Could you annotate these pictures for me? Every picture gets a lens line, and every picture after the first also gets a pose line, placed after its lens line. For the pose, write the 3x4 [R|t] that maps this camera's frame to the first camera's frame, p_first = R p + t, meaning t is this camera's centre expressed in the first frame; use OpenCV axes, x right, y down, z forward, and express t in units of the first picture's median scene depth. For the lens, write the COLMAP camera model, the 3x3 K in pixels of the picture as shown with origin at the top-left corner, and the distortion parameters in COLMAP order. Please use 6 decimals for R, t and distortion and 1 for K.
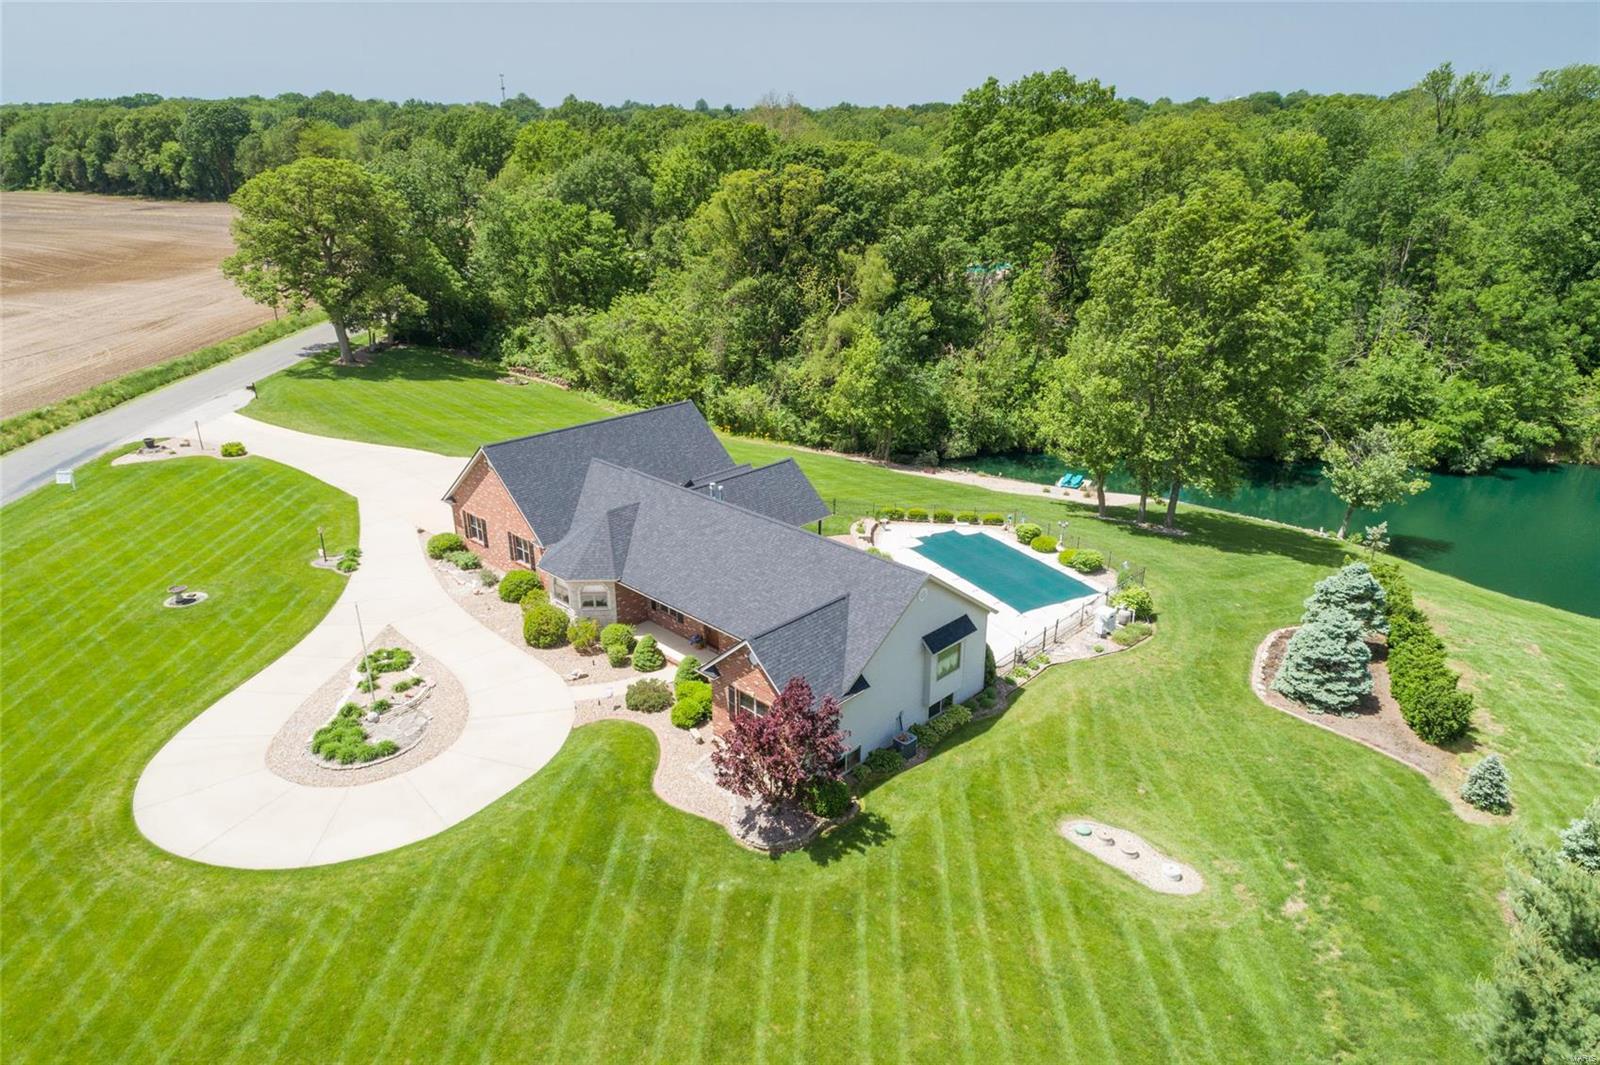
lens RADIAL K [[1029.6, 0, 798.8], [0, 1029.6, 536.7], [0, 0, 1]] dist [0.183788, -0.170462]
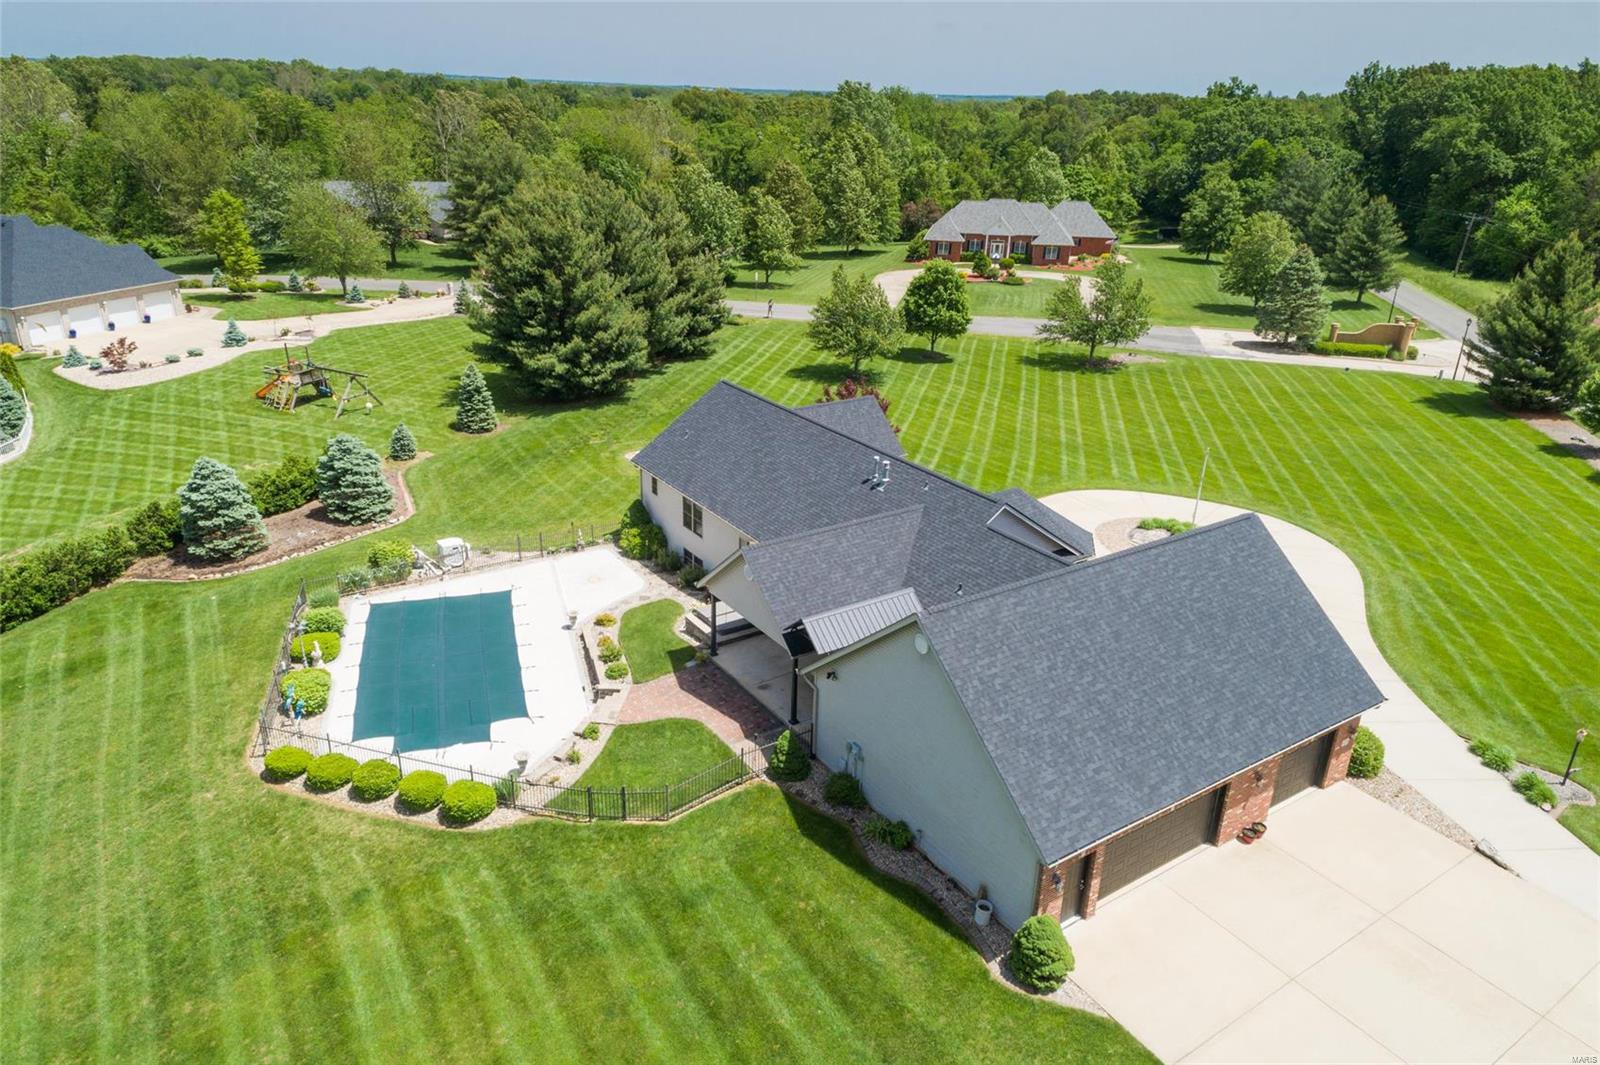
lens RADIAL K [[1029.6, 0, 798.8], [0, 1029.6, 536.7], [0, 0, 1]] dist [0.183788, -0.170462]
pose [[-0.980410, -0.102826, 0.167998, -0.138015], [0.044240, 0.716172, 0.696521, -0.494039], [-0.191936, 0.690308, -0.697593, 1.413493]]
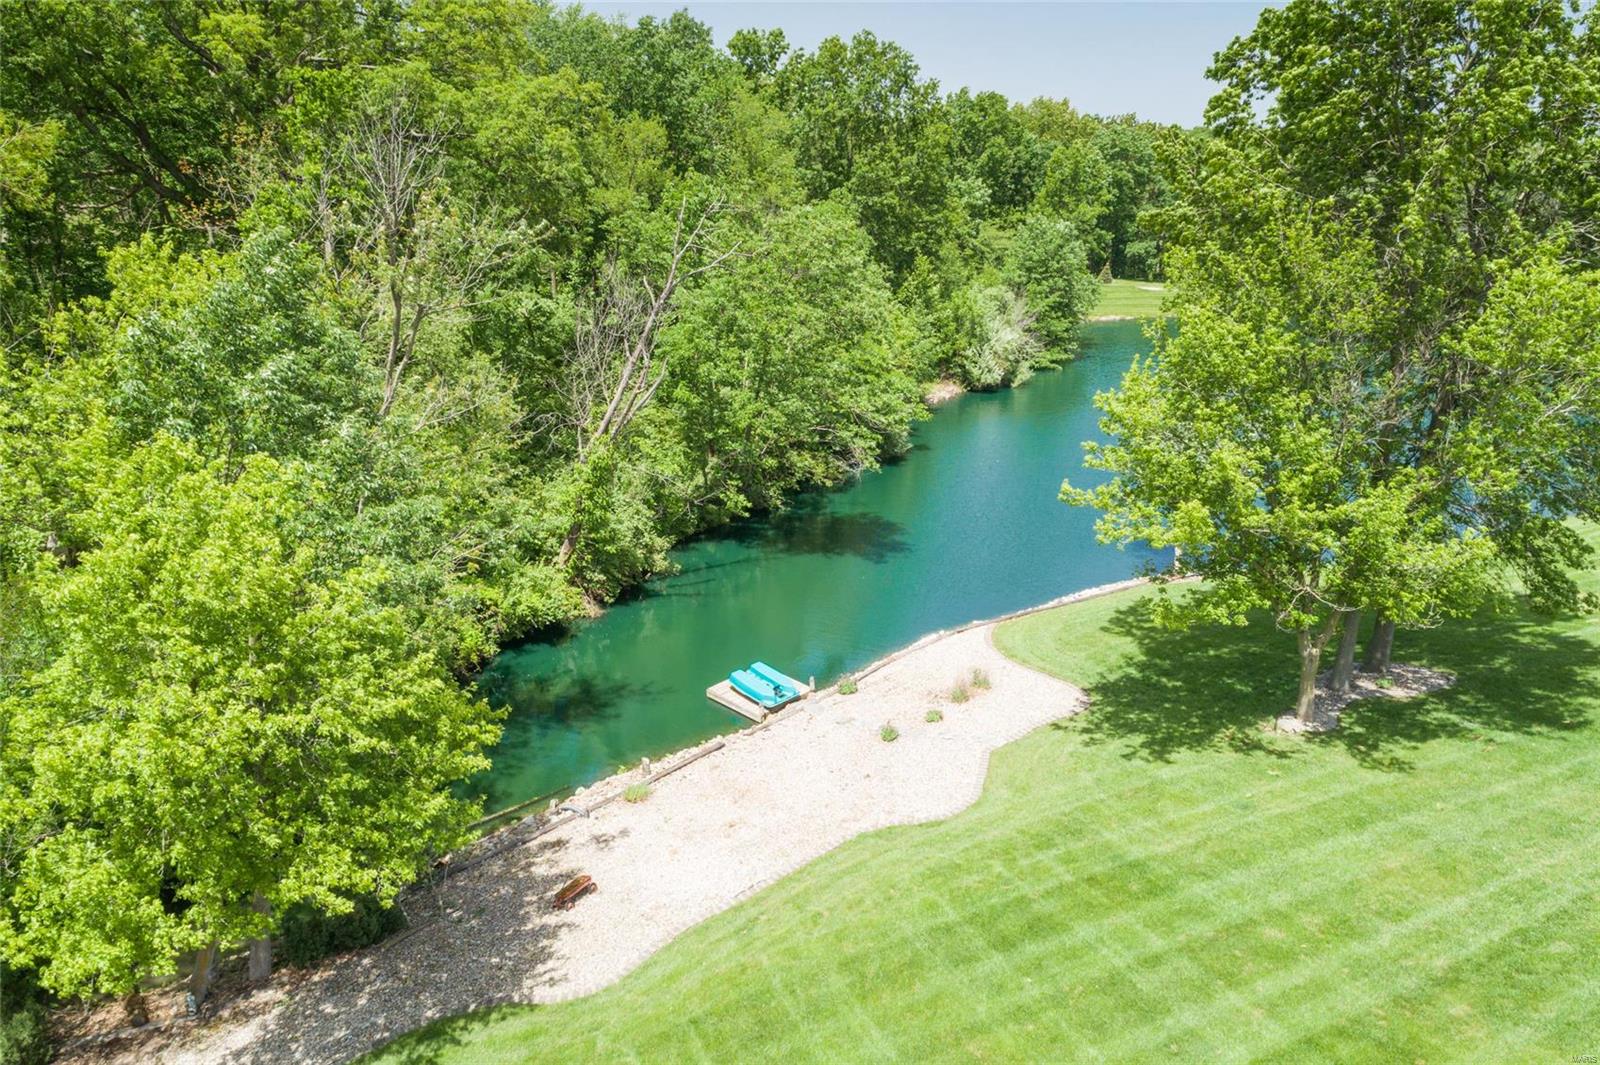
lens RADIAL K [[1029.6, 0, 798.8], [0, 1029.6, 536.7], [0, 0, 1]] dist [0.183788, -0.170462]
pose [[0.299261, -0.304818, 0.904173, -0.099157], [0.344800, 0.918114, 0.195396, -0.272290], [-0.889694, 0.253285, 0.379857, 1.295836]]
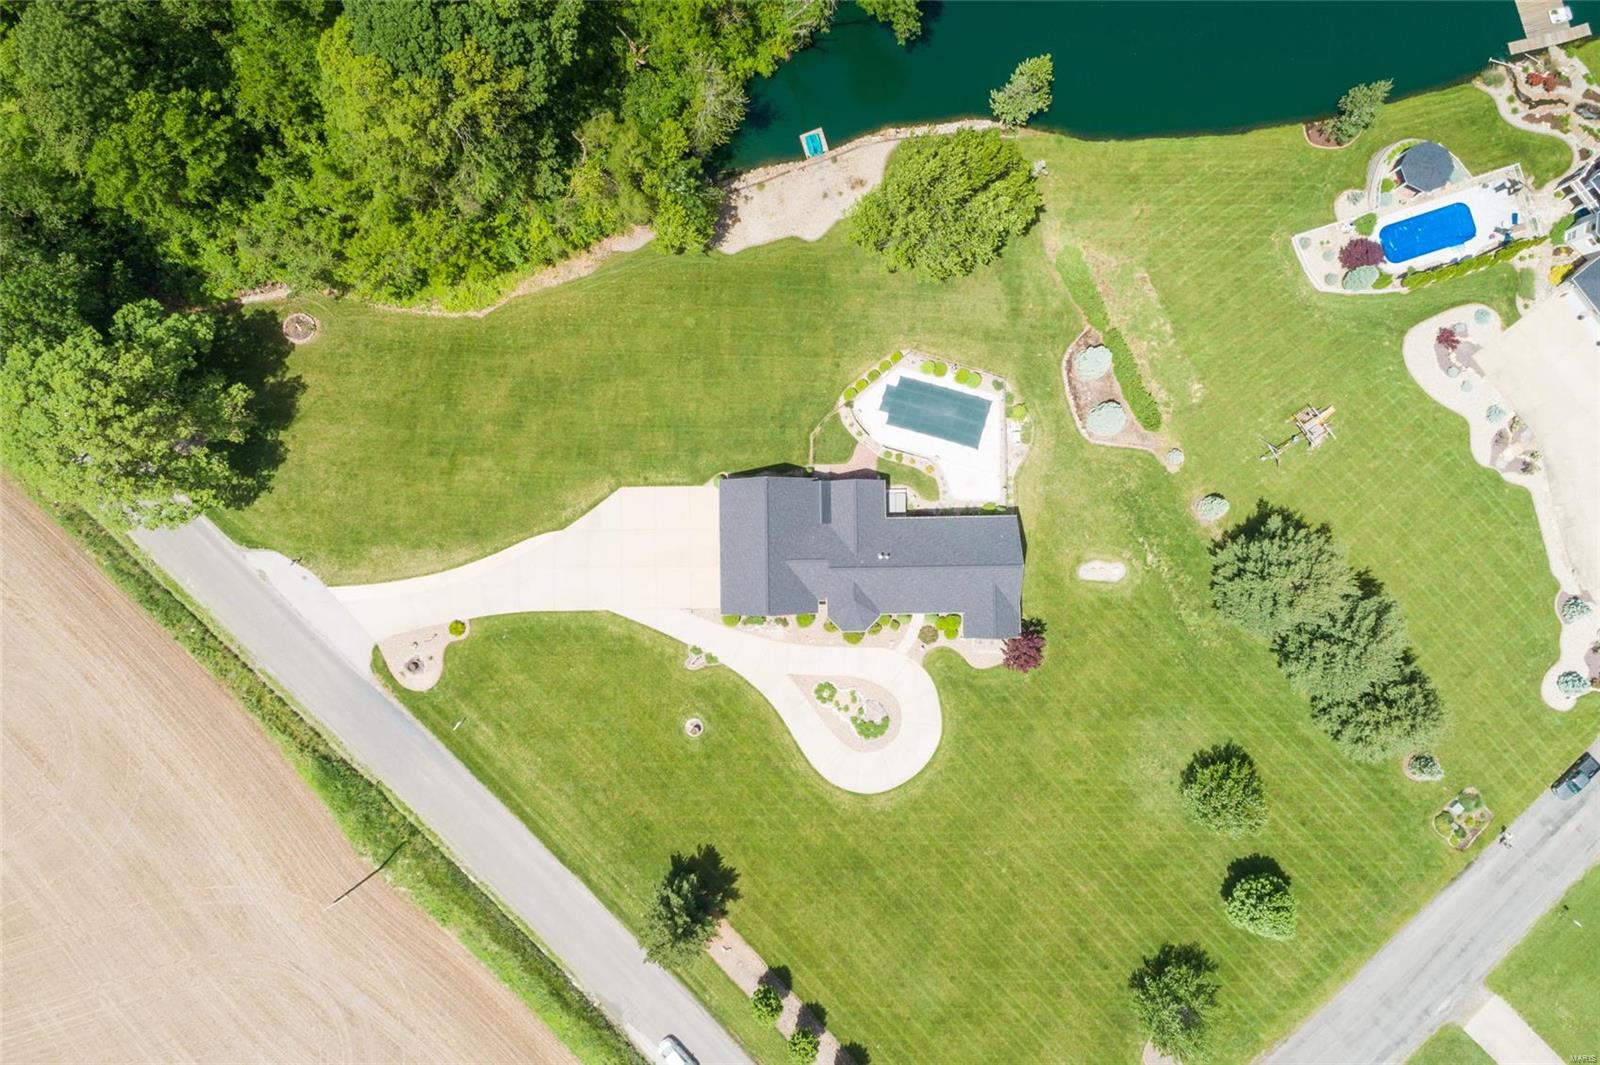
lens RADIAL K [[1029.6, 0, 798.8], [0, 1029.6, 536.7], [0, 0, 1]] dist [0.183788, -0.170462]
pose [[0.703565, -0.710631, 0.000907, -0.152047], [0.274363, 0.272812, 0.922116, -1.765267], [-0.655532, -0.648520, 0.386911, 0.300773]]
